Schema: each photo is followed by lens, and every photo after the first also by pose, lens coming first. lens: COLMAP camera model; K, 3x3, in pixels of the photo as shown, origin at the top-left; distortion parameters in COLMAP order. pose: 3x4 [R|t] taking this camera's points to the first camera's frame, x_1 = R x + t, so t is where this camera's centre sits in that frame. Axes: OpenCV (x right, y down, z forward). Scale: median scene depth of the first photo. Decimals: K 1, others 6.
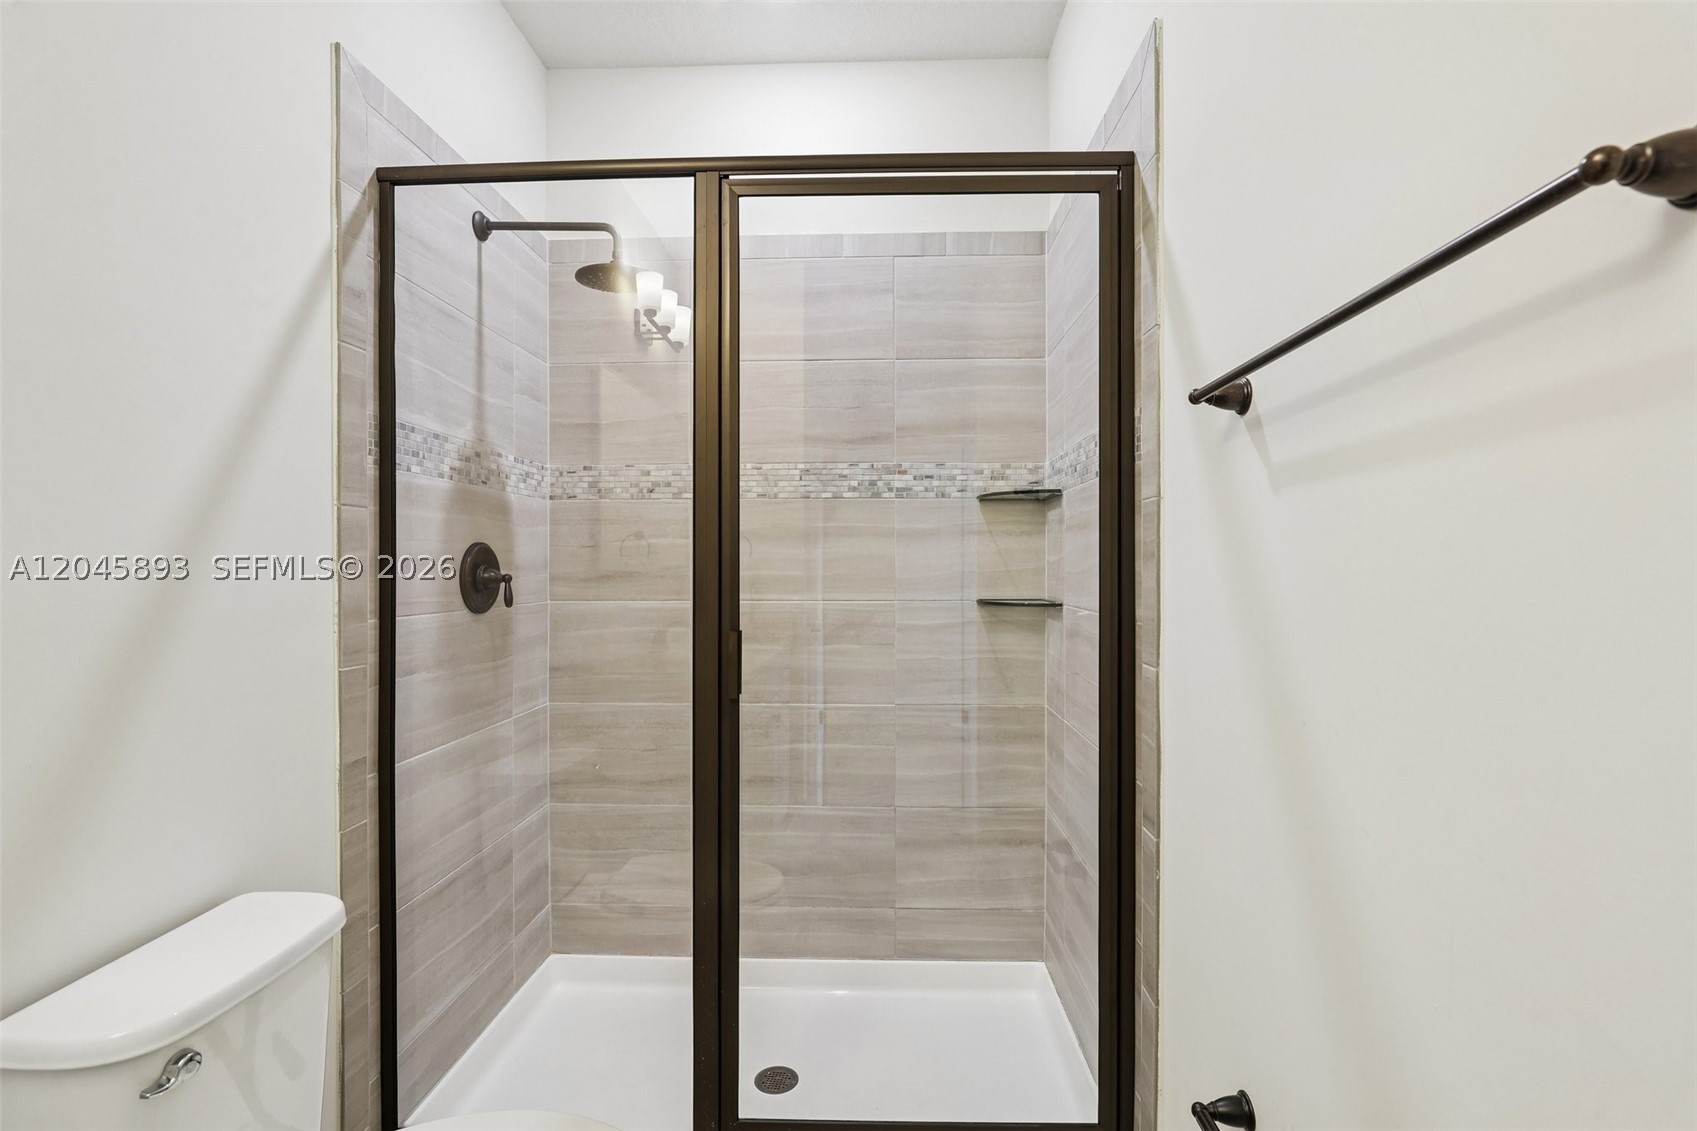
lens RADIAL K [[784.6, 0, 873.1], [0, 784.6, 565.4], [0, 0, 1]] dist [-0.027378, 0.006037]
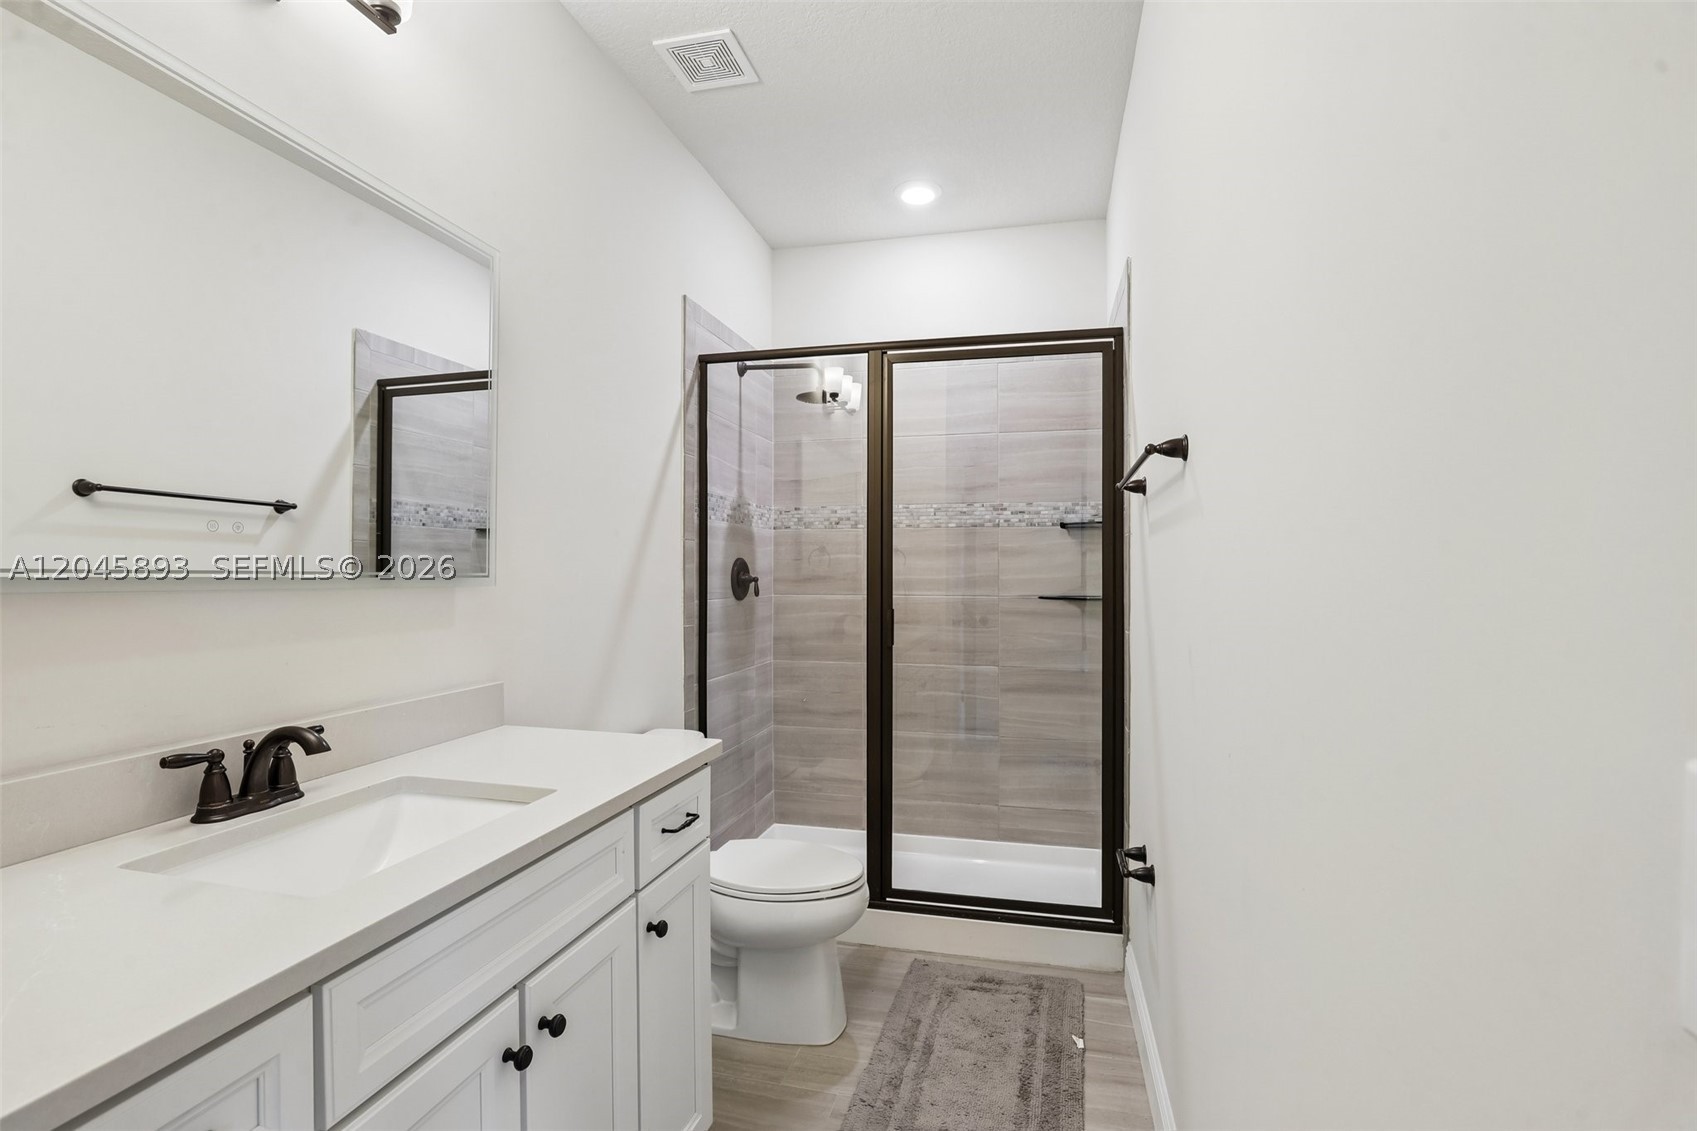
lens RADIAL K [[784.6, 0, 857.2], [0, 784.6, 559.8], [0, 0, 1]] dist [-0.027378, 0.006037]
pose [[0.975008, -0.000761, -0.222169, 0.098361], [-0.002810, 0.999872, -0.015757, 0.000301], [0.222153, 0.015987, 0.974881, -0.507702]]
